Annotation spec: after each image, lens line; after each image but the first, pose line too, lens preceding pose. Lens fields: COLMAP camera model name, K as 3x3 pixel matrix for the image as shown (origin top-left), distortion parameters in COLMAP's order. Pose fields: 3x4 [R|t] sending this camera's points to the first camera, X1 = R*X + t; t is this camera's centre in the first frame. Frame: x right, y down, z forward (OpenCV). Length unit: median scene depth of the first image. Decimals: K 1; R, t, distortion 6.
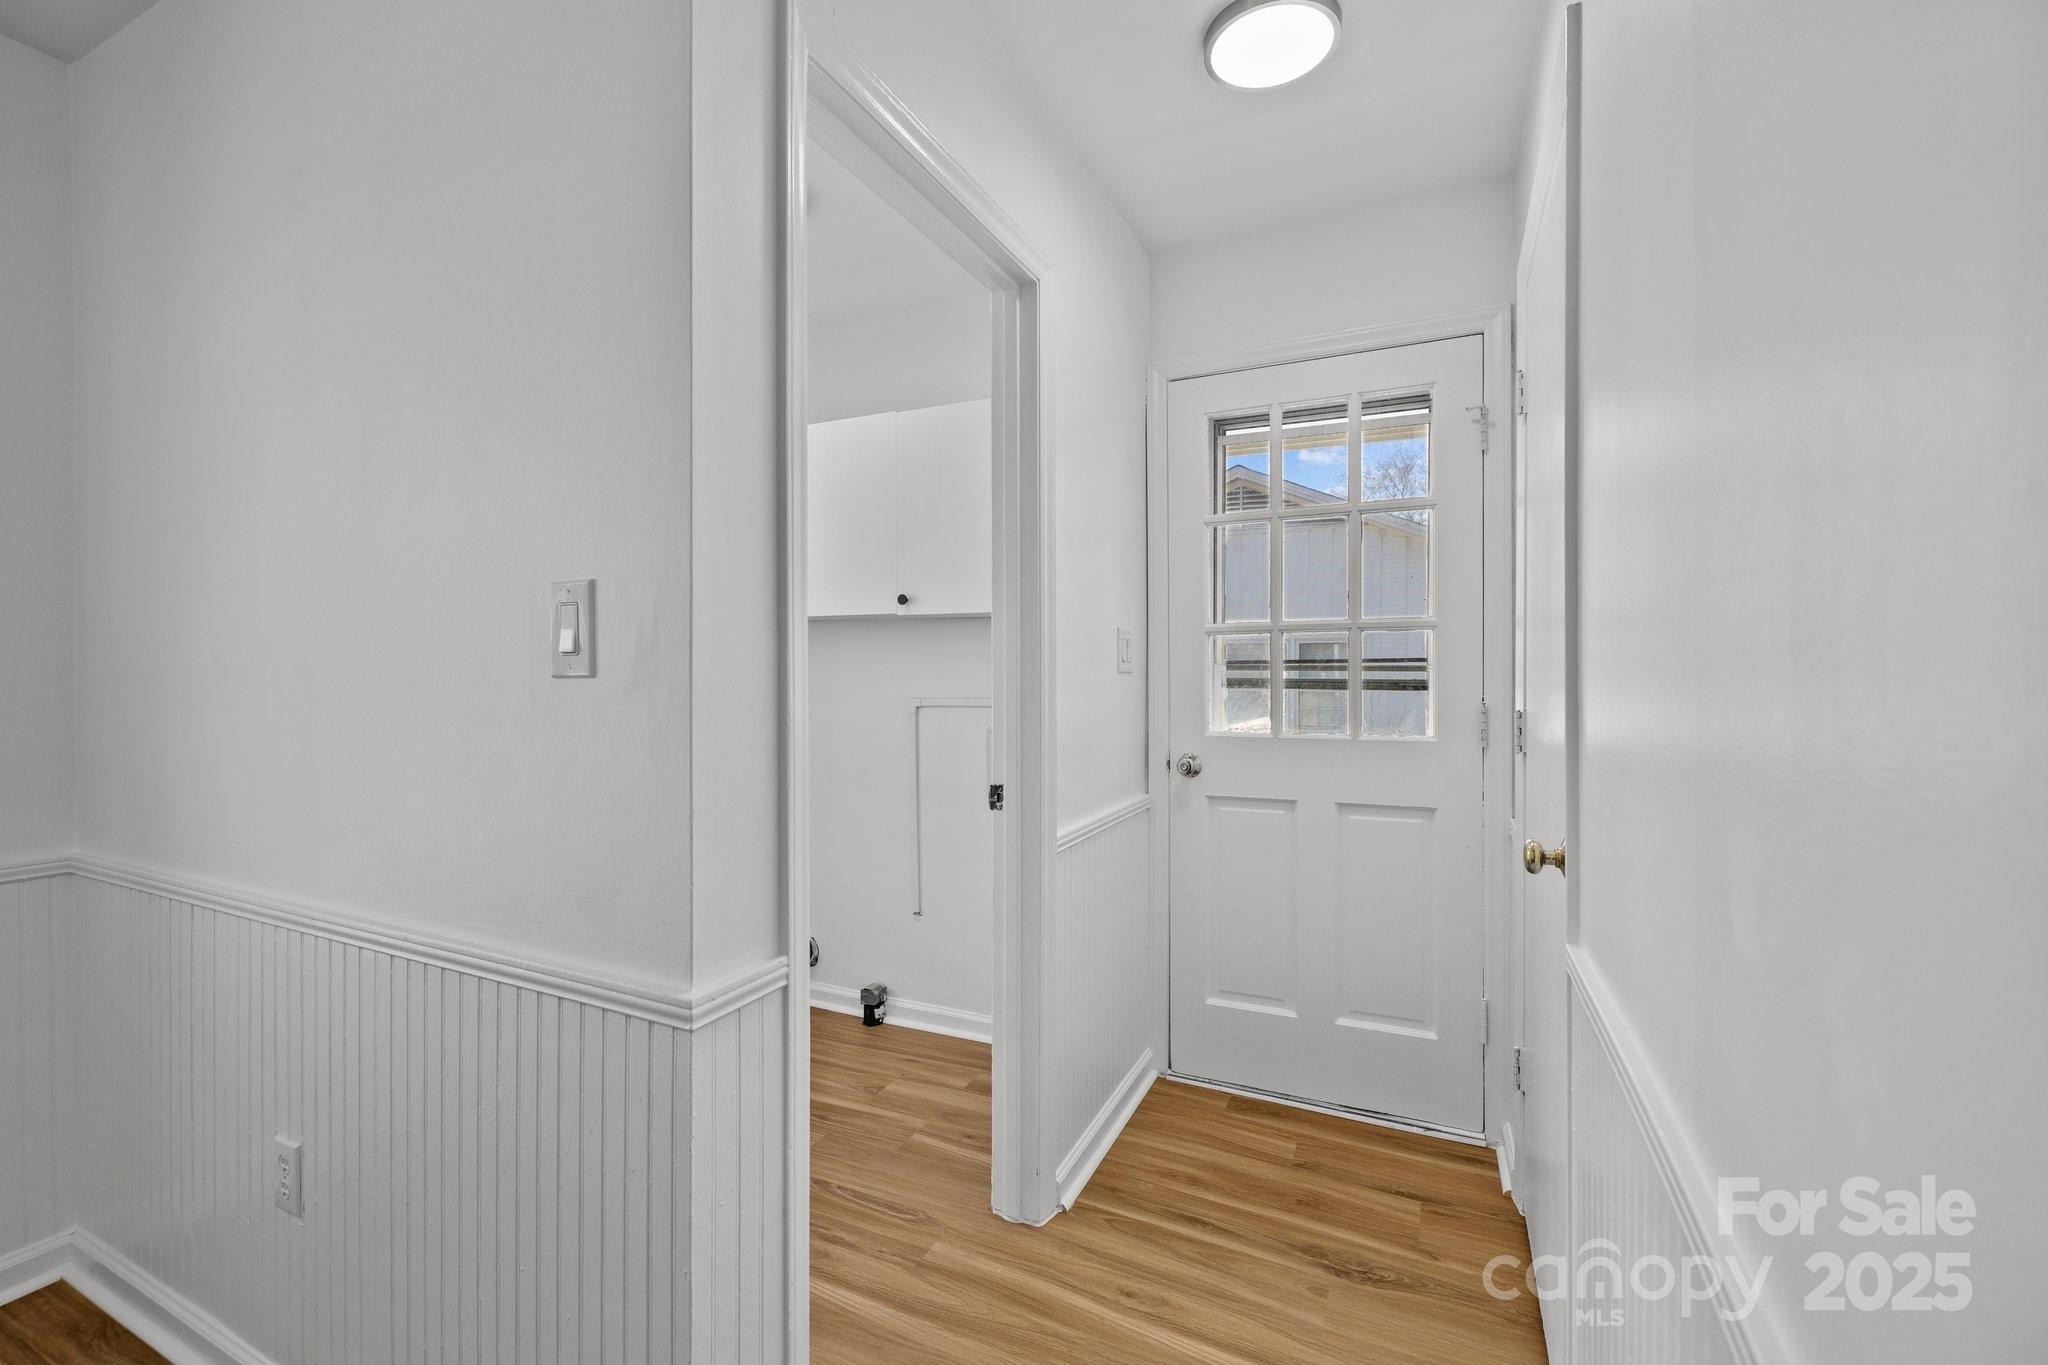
lens RADIAL K [[865.9, 0, 1025.7], [0, 865.9, 681.9], [0, 0, 1]] dist [-0.001884, 0.000370]
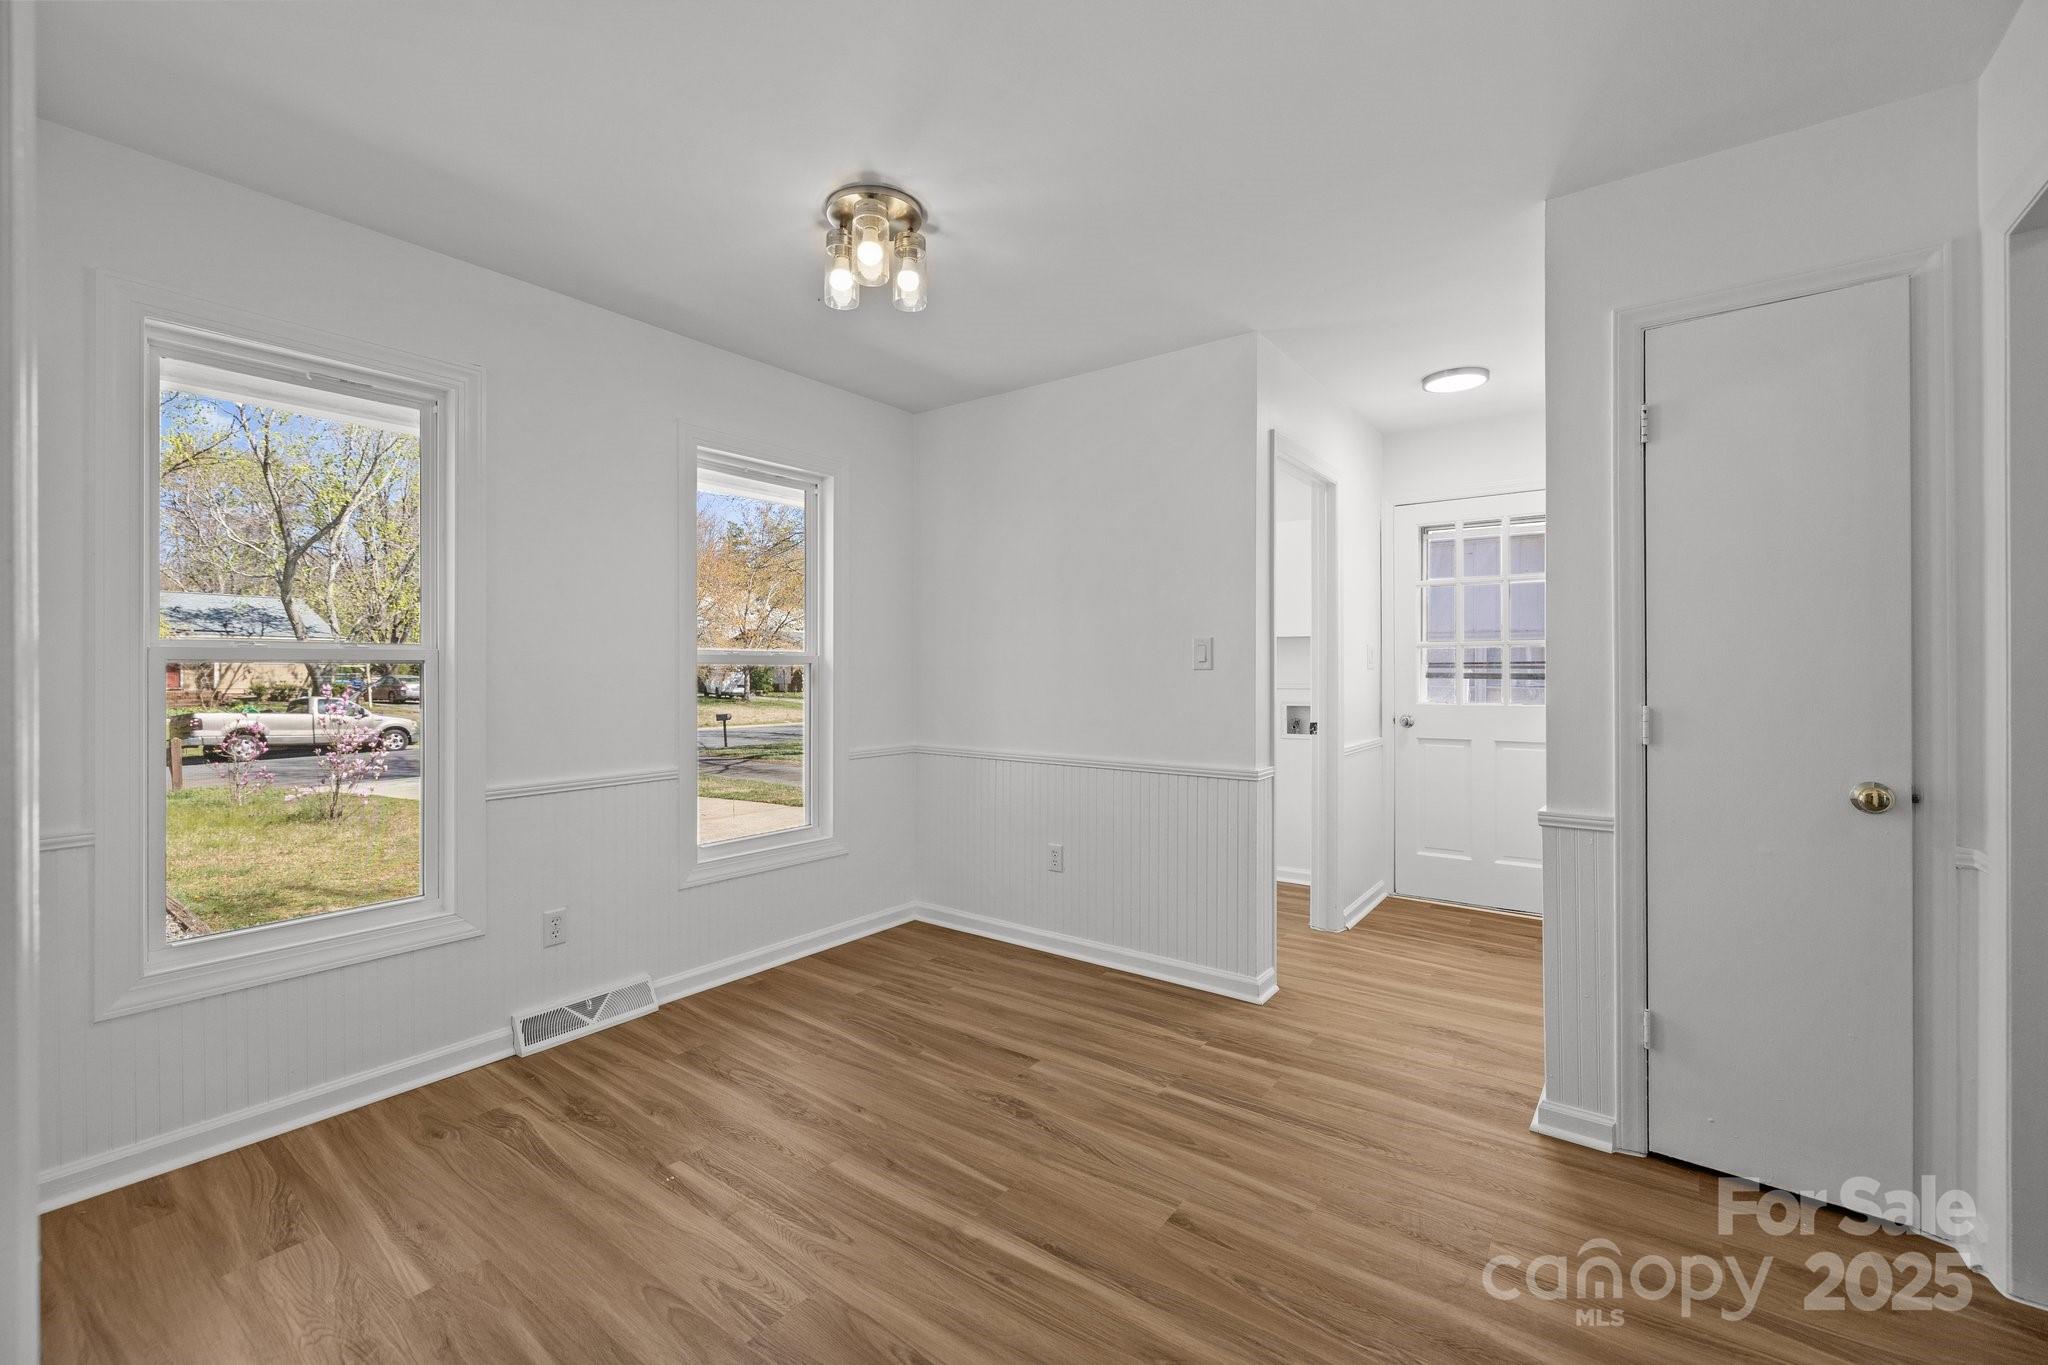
lens RADIAL K [[865.9, 0, 1015.3], [0, 865.9, 669.3], [0, 0, 1]] dist [-0.001884, 0.000370]
pose [[0.980325, 0.002258, -0.197376, -0.262668], [-0.004047, 0.999954, -0.008664, 0.008715], [0.197347, 0.009293, 0.980290, -0.956475]]
